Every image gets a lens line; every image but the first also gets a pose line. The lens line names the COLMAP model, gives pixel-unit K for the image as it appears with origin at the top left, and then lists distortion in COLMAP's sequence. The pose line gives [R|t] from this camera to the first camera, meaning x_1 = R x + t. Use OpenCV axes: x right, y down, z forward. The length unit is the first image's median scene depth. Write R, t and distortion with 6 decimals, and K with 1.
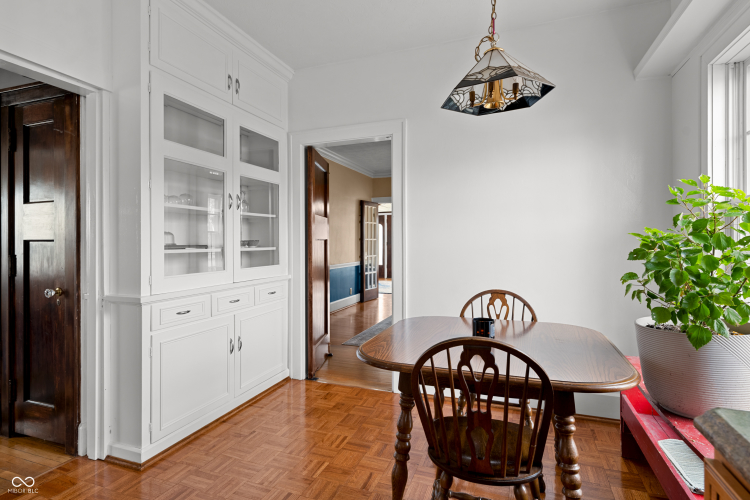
lens RADIAL K [[382.9, 0, 373.1], [0, 382.9, 244.8], [0, 0, 1]] dist [0.000597, -0.000658]
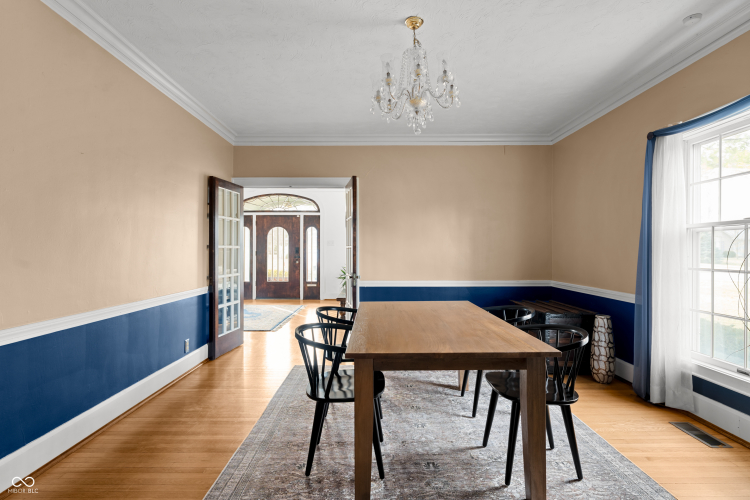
lens RADIAL K [[360.9, 0, 375.0], [0, 360.9, 250.0], [0, 0, 1]] dist [-0.001158, -0.000098]
pose [[0.935256, 0.002824, 0.353960, 0.006819], [0.000311, 0.999961, -0.008801, -0.004157], [-0.353971, 0.008341, 0.935219, 0.408248]]
